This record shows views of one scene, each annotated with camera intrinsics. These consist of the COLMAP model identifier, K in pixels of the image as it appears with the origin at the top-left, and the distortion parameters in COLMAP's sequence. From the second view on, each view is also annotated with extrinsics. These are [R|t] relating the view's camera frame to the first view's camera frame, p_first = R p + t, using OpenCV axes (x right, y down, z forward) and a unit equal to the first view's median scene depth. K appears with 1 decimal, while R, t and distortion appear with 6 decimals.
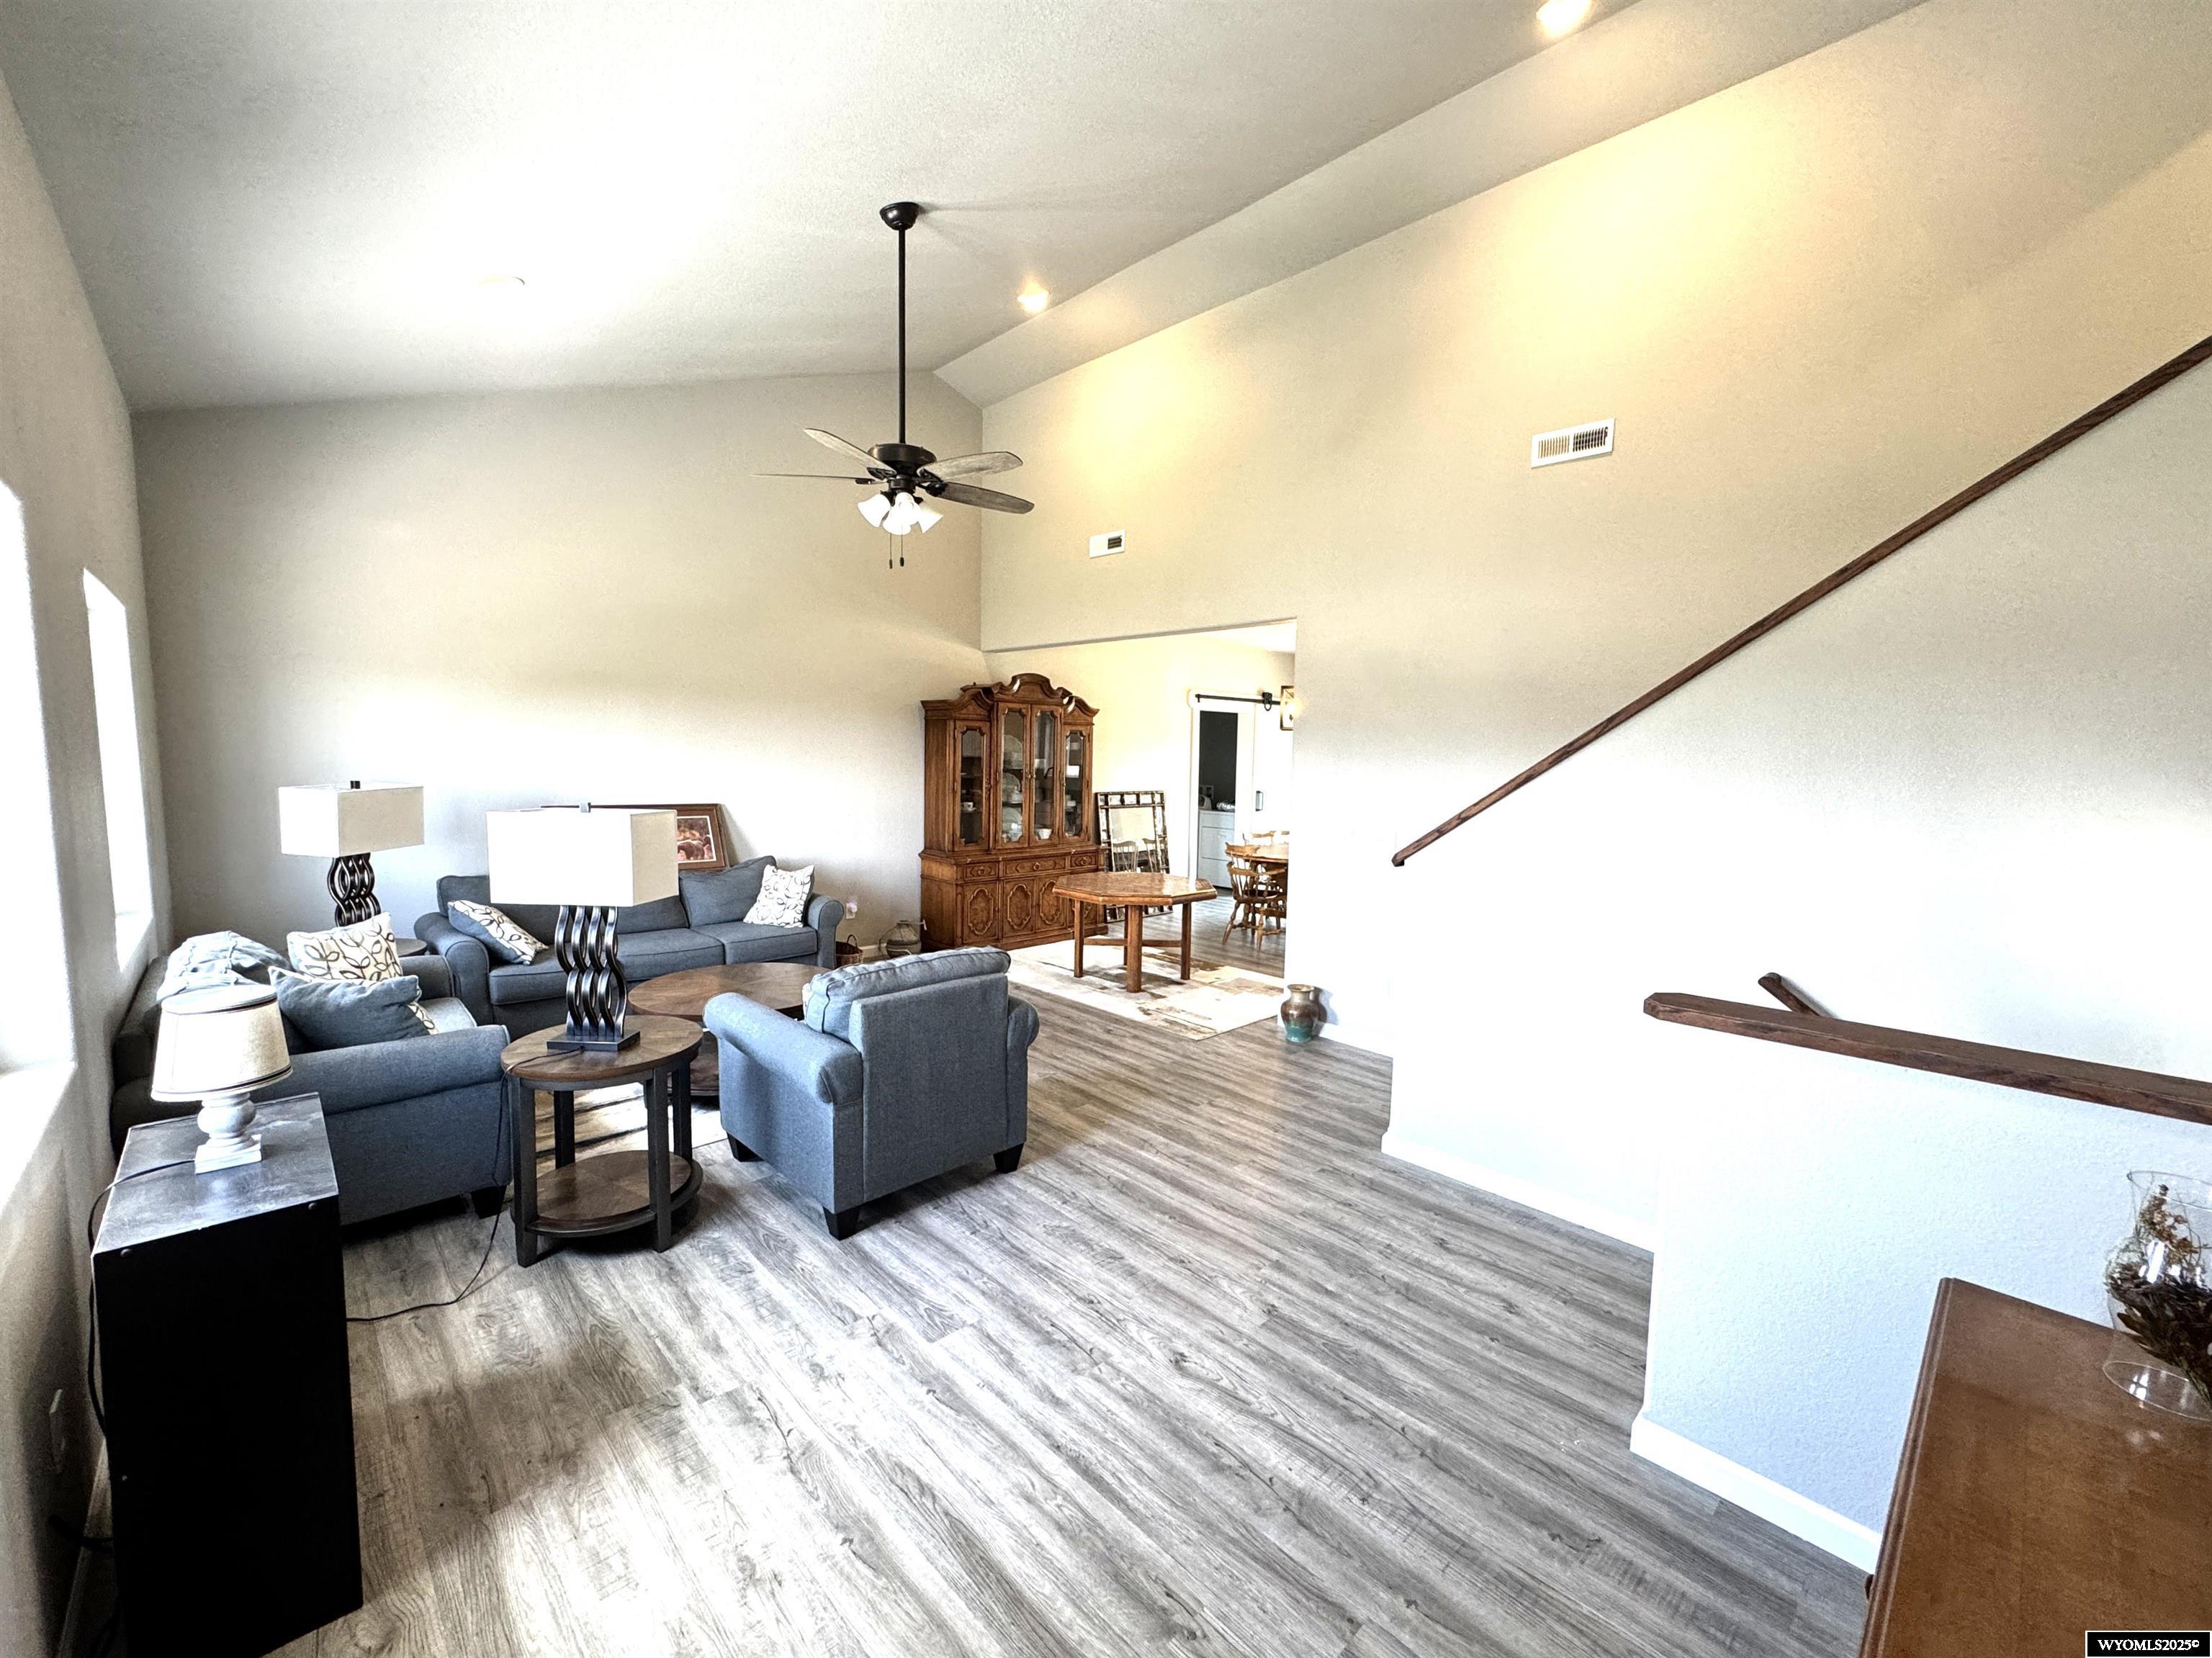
lens RADIAL K [[888.5, 0, 1115.5], [0, 888.5, 831.8], [0, 0, 1]] dist [0.002977, 0.000282]
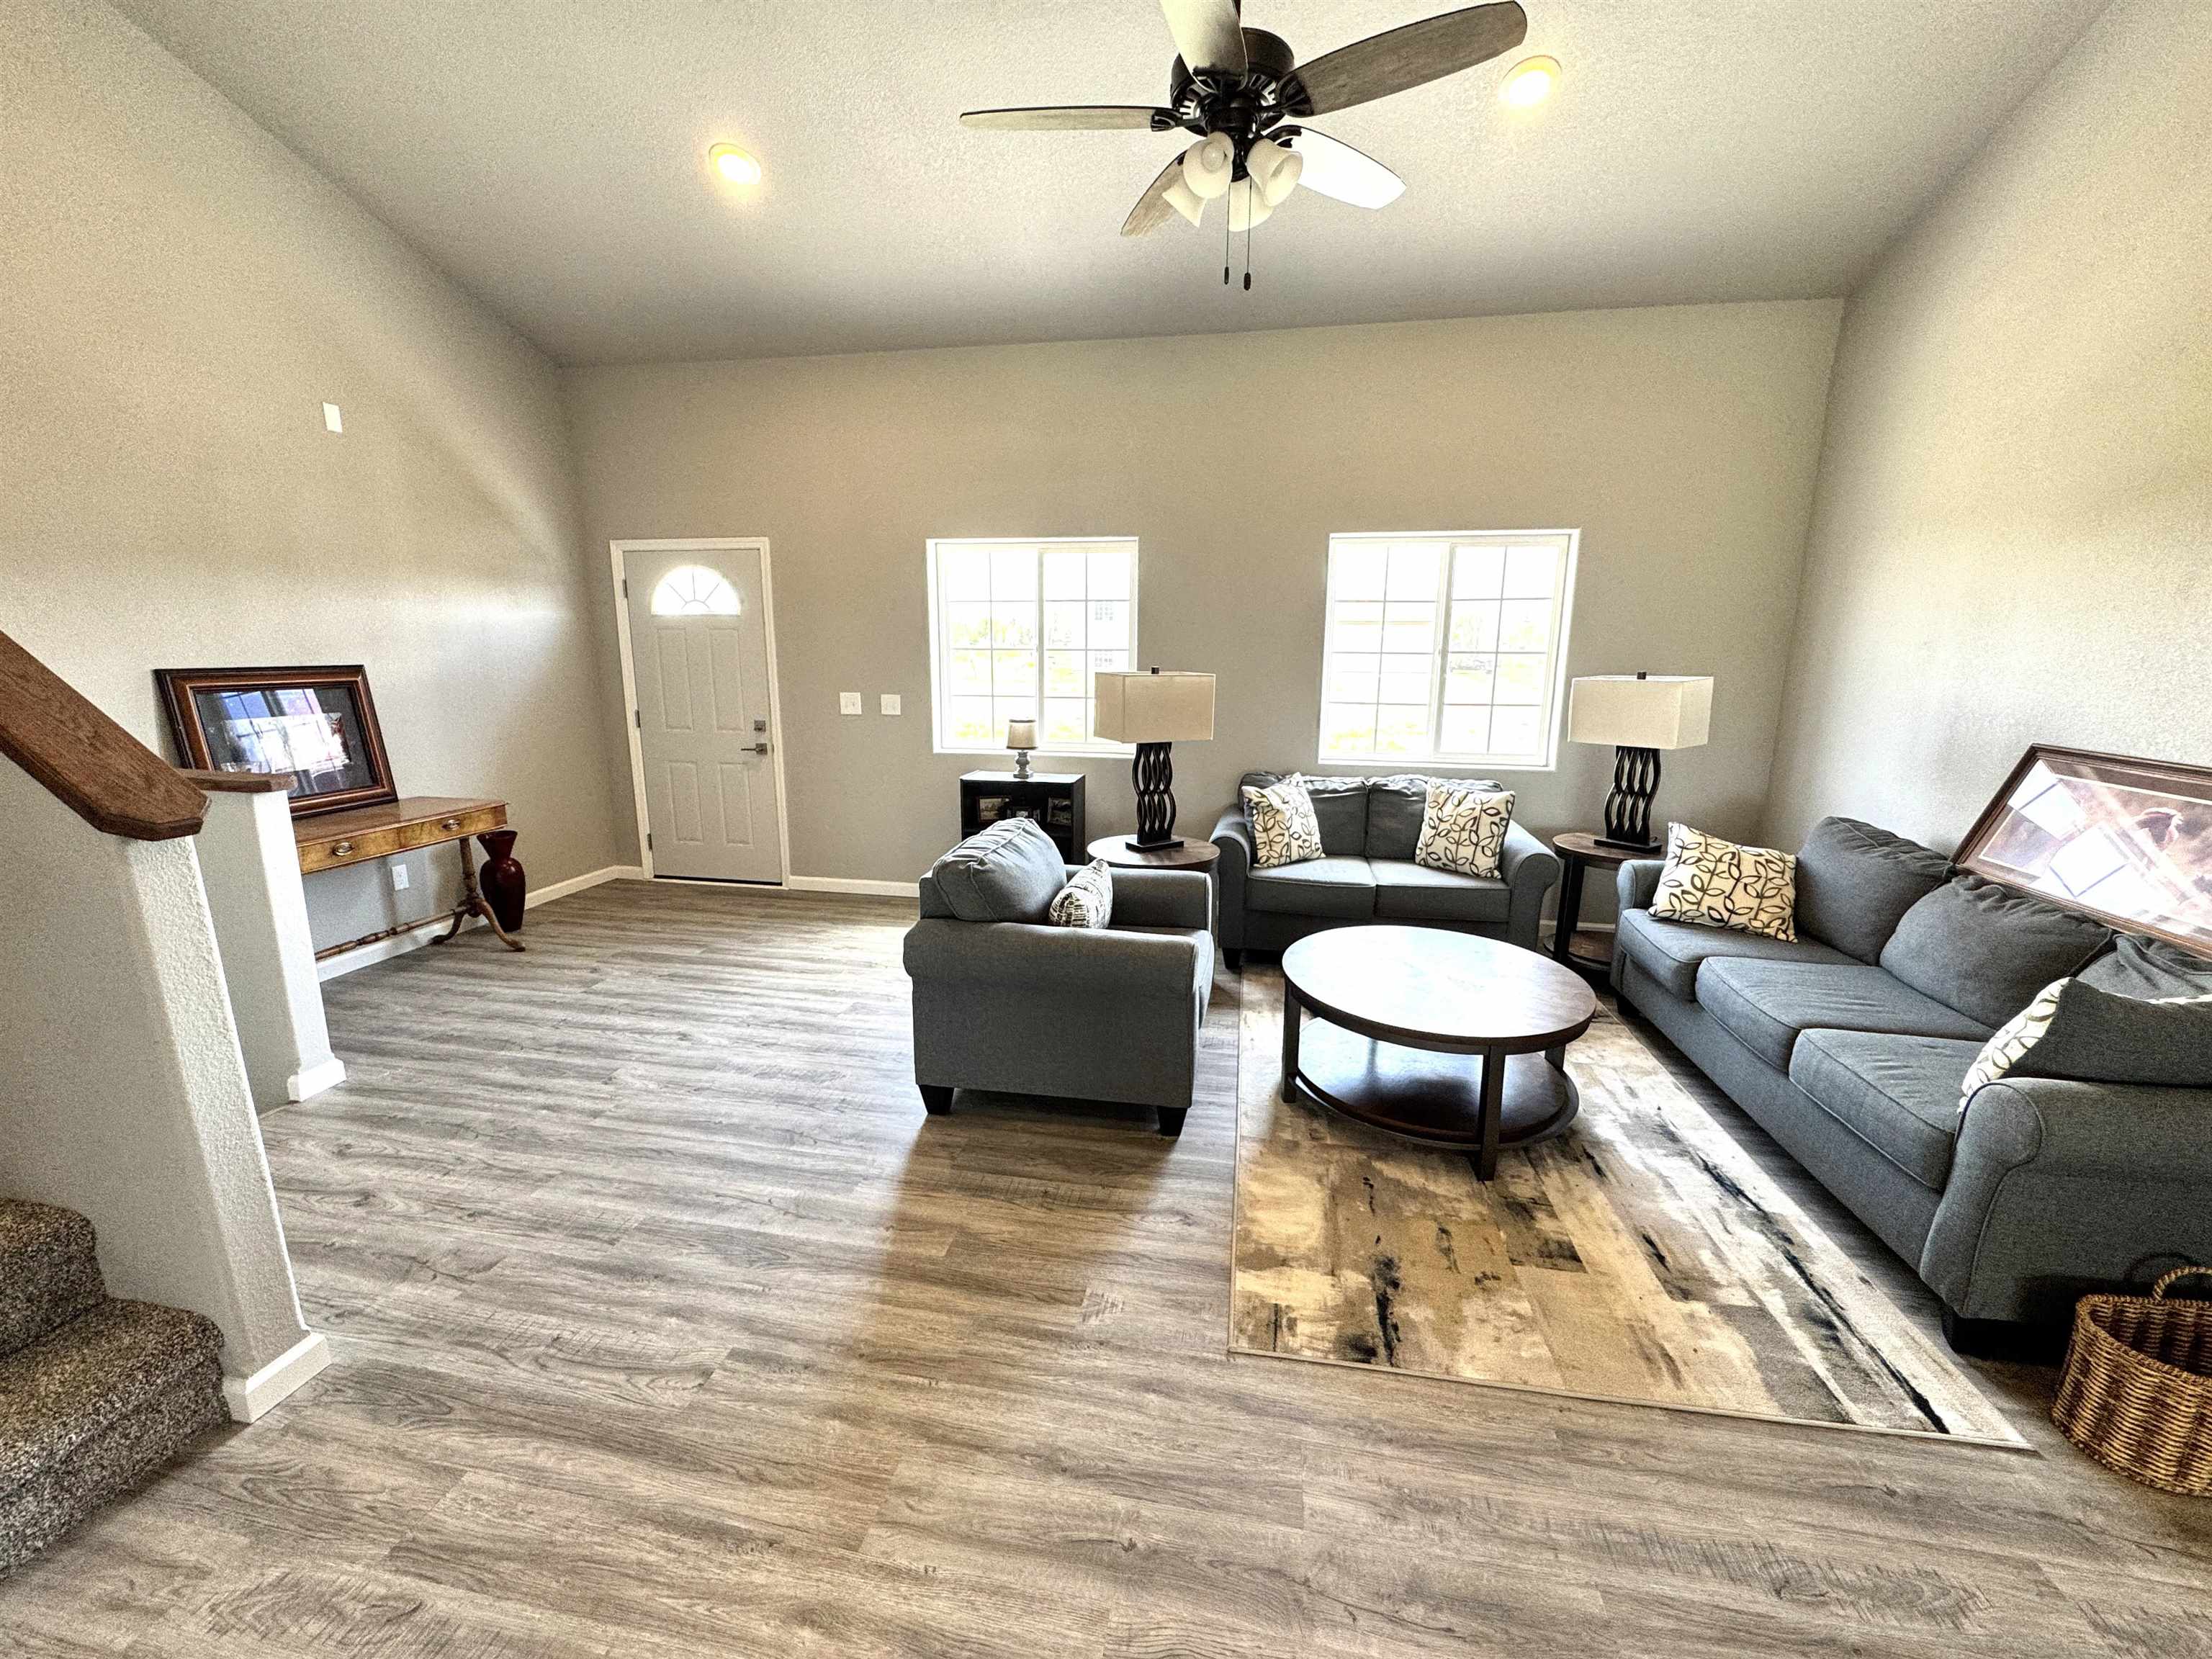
lens RADIAL K [[888.5, 0, 1112.9], [0, 888.5, 832.9], [0, 0, 1]] dist [0.002977, 0.000282]
pose [[-0.816847, 0.098435, -0.568394, 0.246353], [-0.068807, 0.961672, 0.265427, -0.143214], [0.572736, 0.255923, -0.778766, 2.059512]]
